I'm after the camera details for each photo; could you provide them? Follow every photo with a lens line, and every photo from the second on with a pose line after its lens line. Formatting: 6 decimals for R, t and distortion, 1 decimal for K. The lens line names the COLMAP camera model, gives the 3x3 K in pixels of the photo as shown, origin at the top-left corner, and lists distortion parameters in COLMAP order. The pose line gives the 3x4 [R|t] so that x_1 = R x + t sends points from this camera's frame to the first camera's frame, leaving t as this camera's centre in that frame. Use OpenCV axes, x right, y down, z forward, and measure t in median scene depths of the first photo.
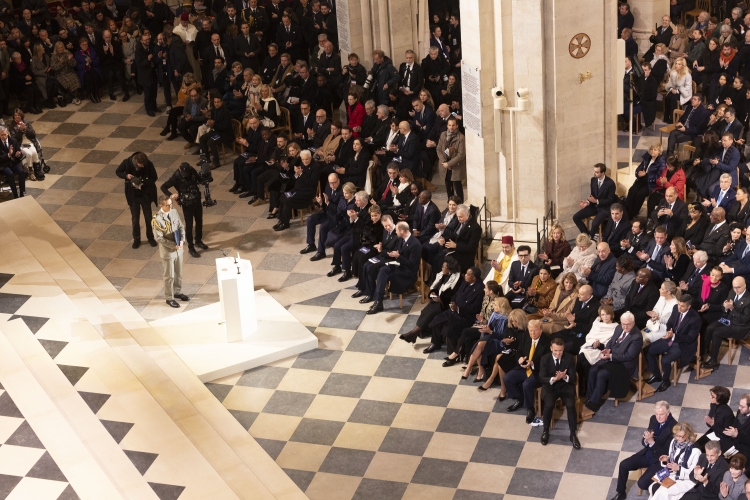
lens RADIAL K [[1755.8, 0, 376.1], [0, 1755.8, 240.9], [0, 0, 1]] dist [-0.030156, 0.000000]
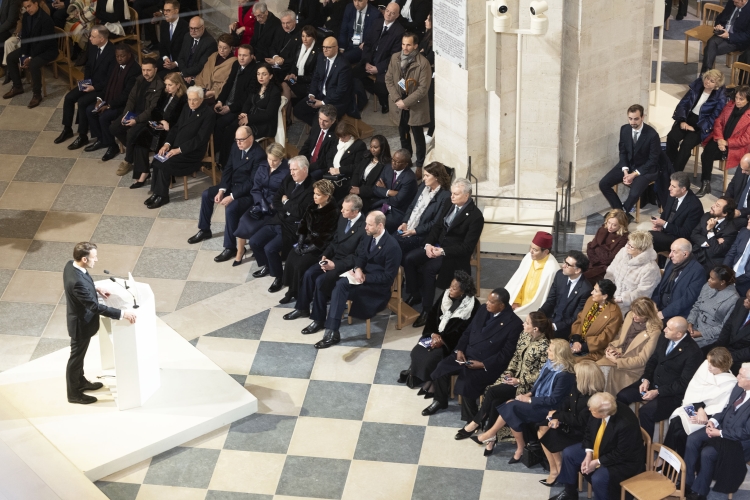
lens RADIAL K [[2204.2, 0, 409.1], [0, 2204.2, 301.6], [0, 0, 1]] dist [0.016027, 0.000000]
pose [[0.986740, -0.039906, 0.157325, -0.103038], [0.021075, 0.992599, 0.119595, -0.076444], [-0.160933, -0.114693, 0.980278, 0.178737]]
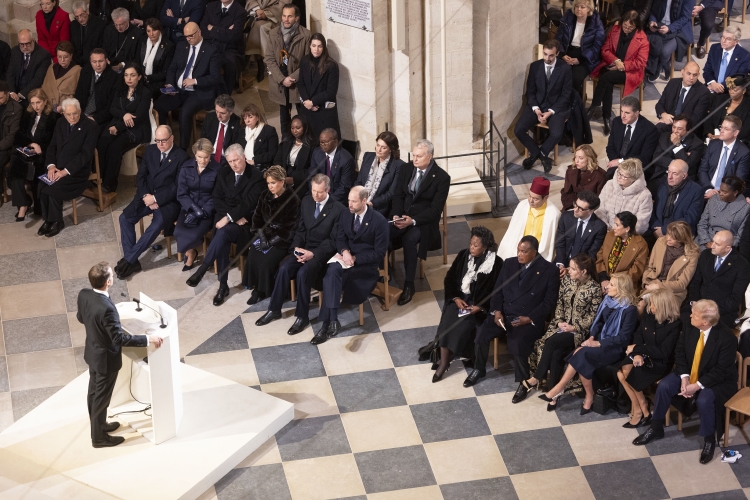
lens RADIAL K [[2513.7, 0, 373.7], [0, 2513.7, 251.8], [0, 0, 1]] dist [-0.011714, 0.000000]
pose [[0.880715, -0.201256, 0.428762, -0.362355], [0.172941, 0.979376, 0.104471, -0.080196], [-0.440945, -0.017859, 0.897357, 0.201857]]
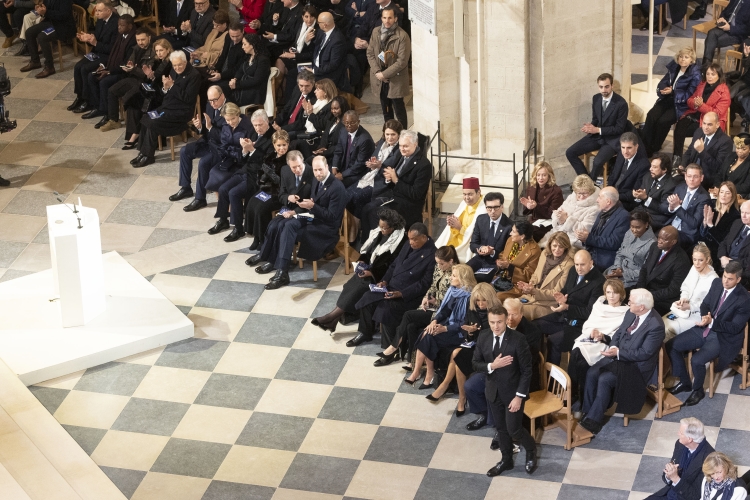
lens RADIAL K [[2513.7, 0, 351.0], [0, 2513.7, 253.0], [0, 0, 1]] dist [-0.011714, 0.000000]
pose [[0.999497, 0.012844, 0.029008, -0.000473], [-0.013595, 0.999573, 0.025855, 0.001632], [-0.028663, -0.026237, 0.999245, 0.012990]]
